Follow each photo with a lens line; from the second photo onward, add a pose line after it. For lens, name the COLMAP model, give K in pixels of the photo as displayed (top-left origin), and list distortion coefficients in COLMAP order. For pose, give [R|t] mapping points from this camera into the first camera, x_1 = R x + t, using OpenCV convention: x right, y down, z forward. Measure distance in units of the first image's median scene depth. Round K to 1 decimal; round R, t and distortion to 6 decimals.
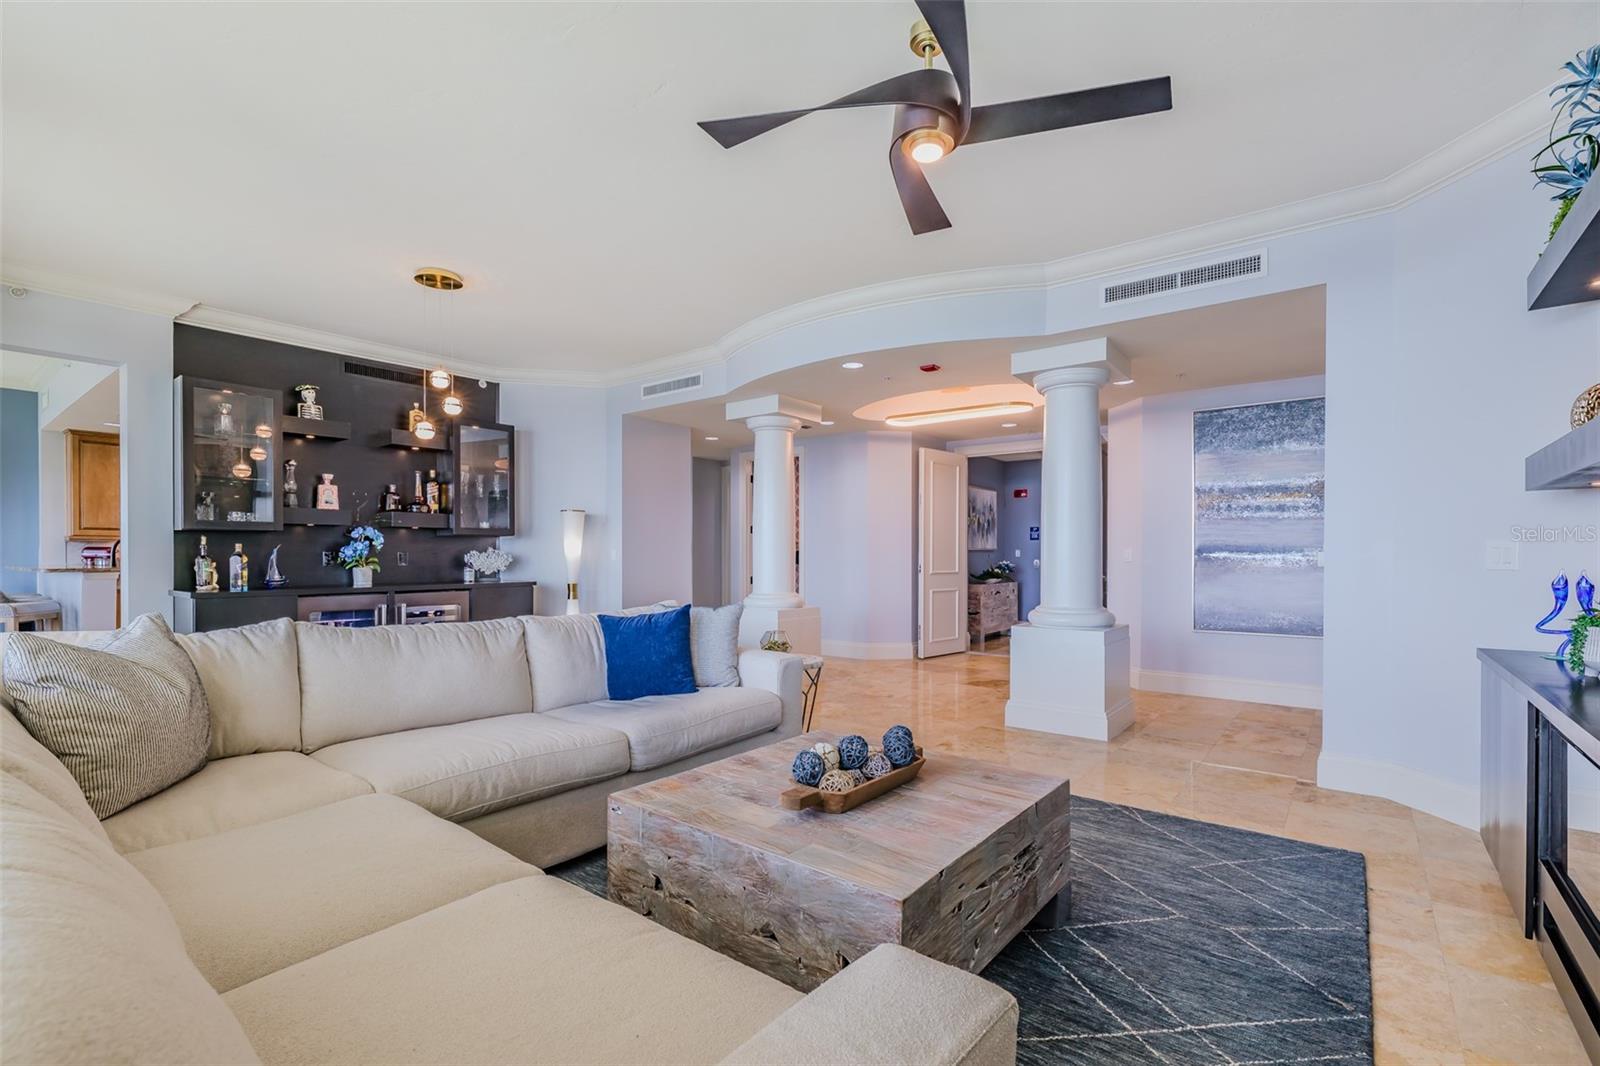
lens RADIAL K [[680.8, 0, 803.9], [0, 680.8, 557.4], [0, 0, 1]] dist [-0.000374, -0.000565]
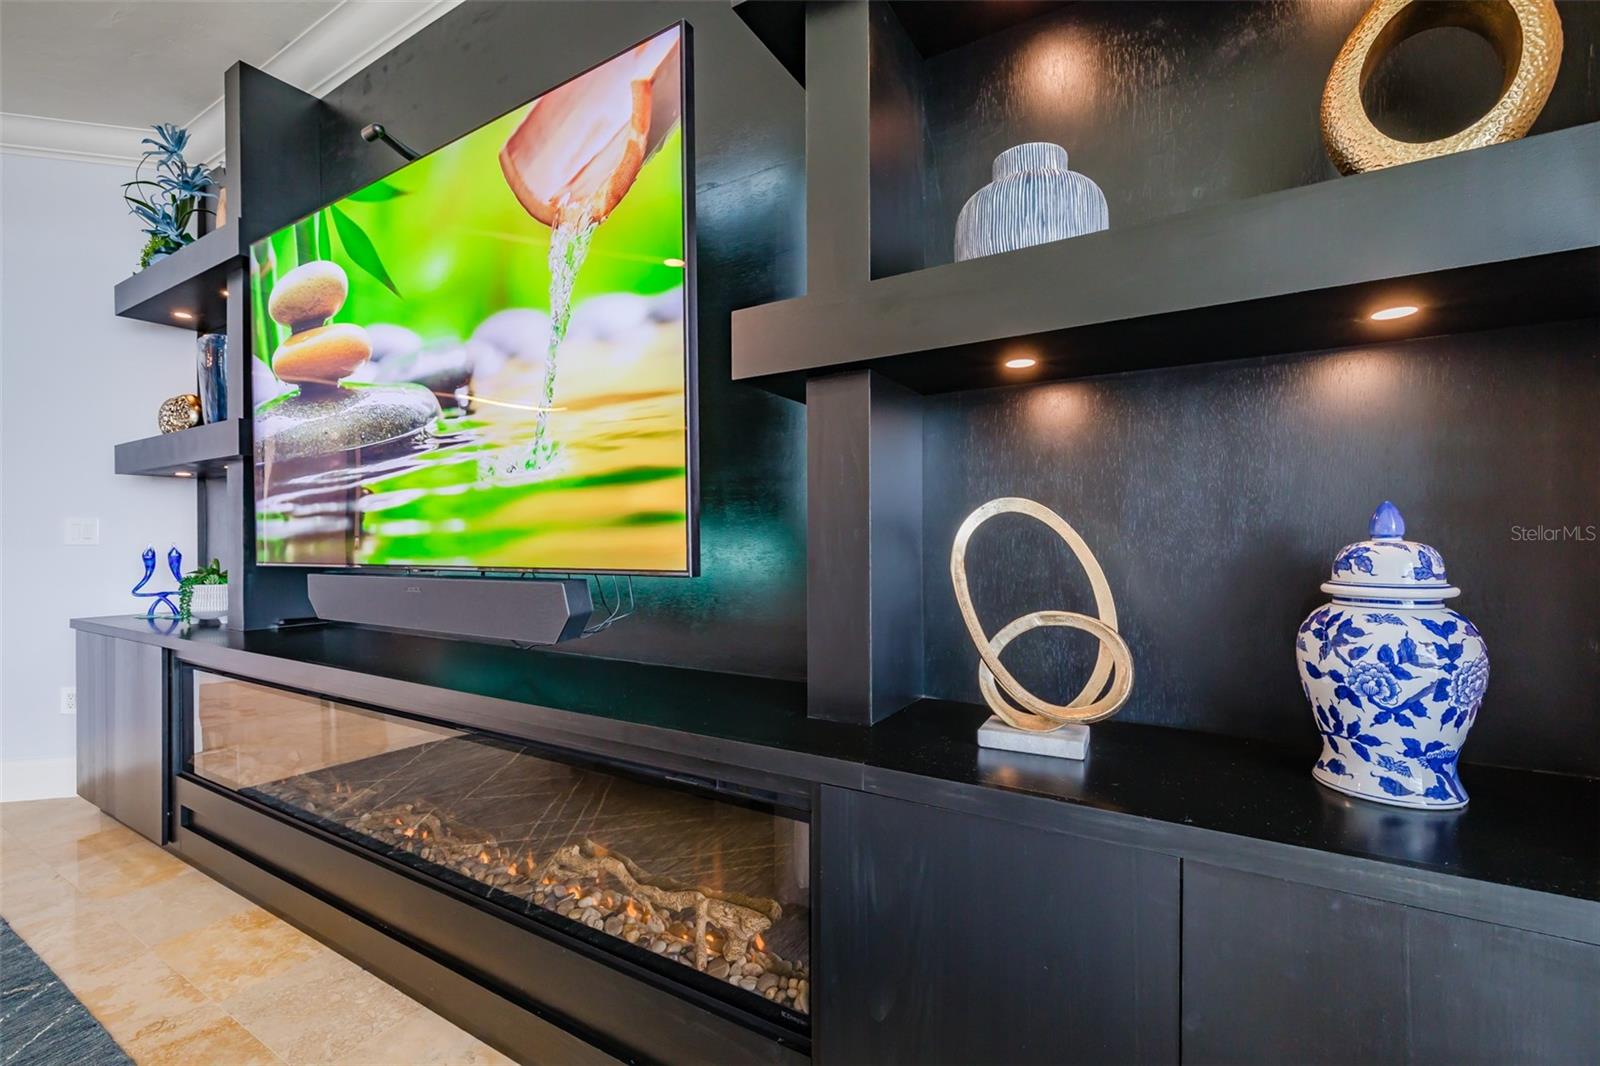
lens RADIAL K [[680.8, 0, 800.9], [0, 680.8, 546.6], [0, 0, 1]] dist [-0.000374, -0.000565]
pose [[-0.139461, -0.005426, 0.990213, -0.235144], [0.001276, 0.999983, 0.005659, 0.019056], [-0.990227, 0.002052, -0.139452, 0.031988]]
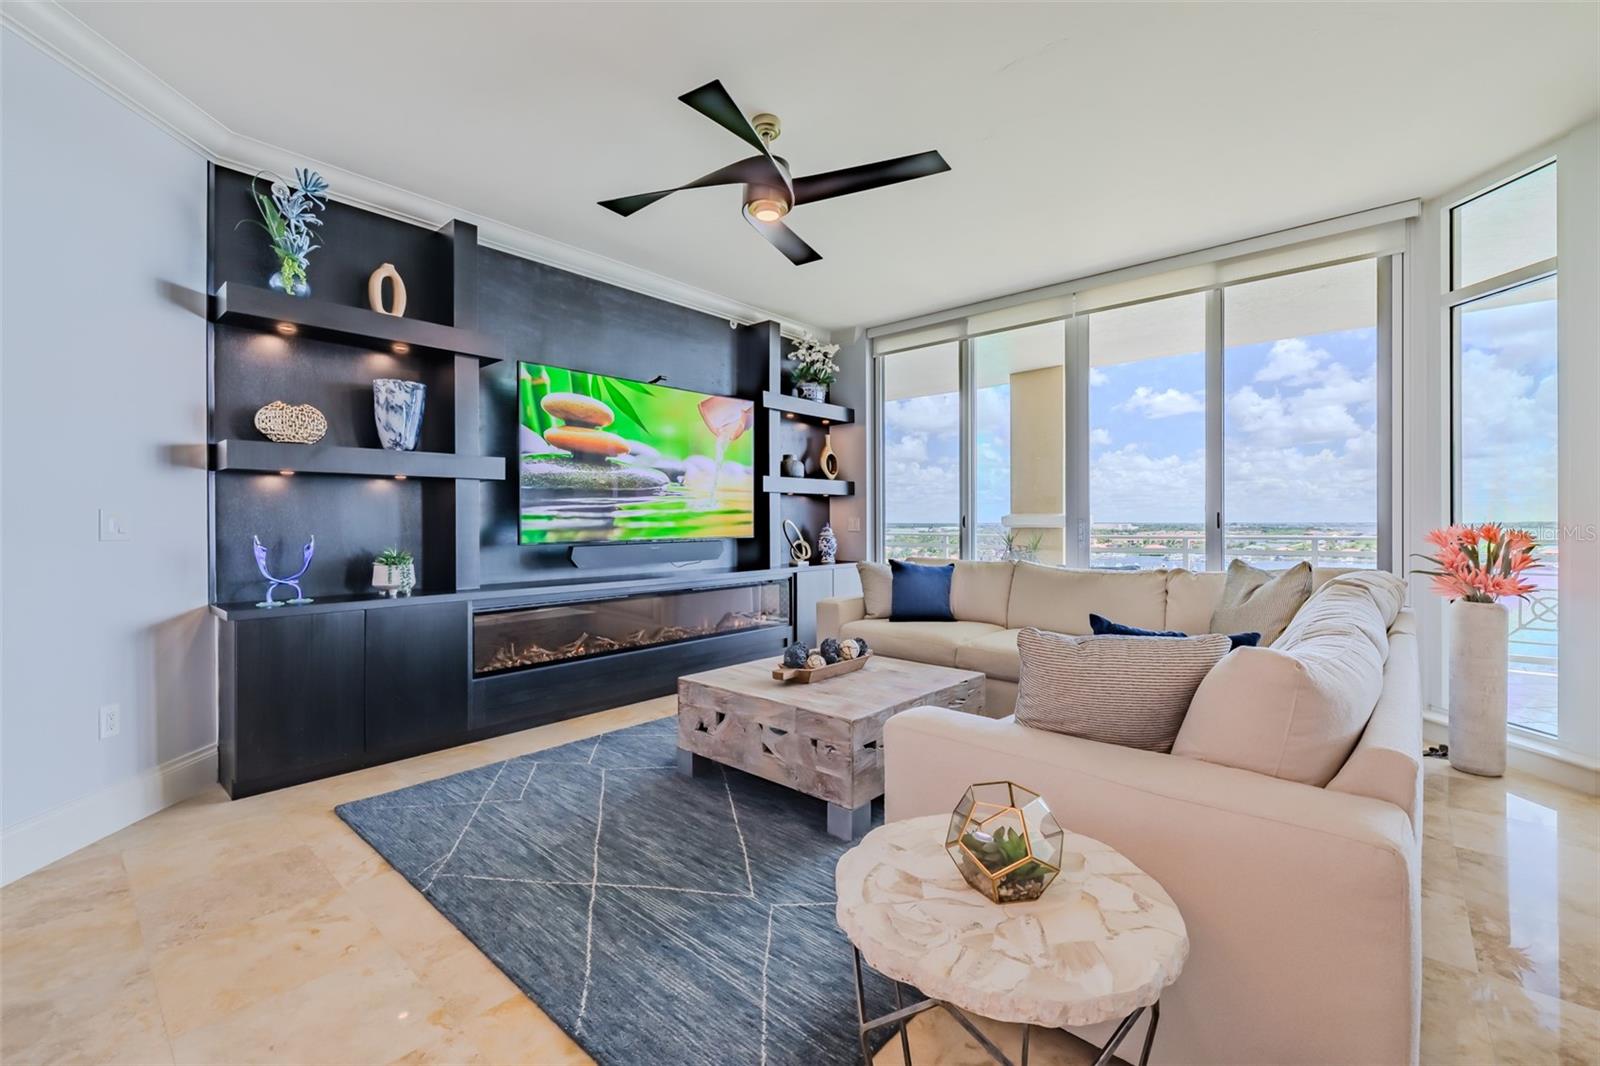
lens RADIAL K [[680.8, 0, 792.4], [0, 680.8, 524.0], [0, 0, 1]] dist [-0.000374, -0.000565]
pose [[-0.998108, -0.000117, 0.061486, 0.052697], [0.000226, 0.999984, 0.005576, -0.011084], [-0.061486, 0.005579, -0.998092, 2.242302]]
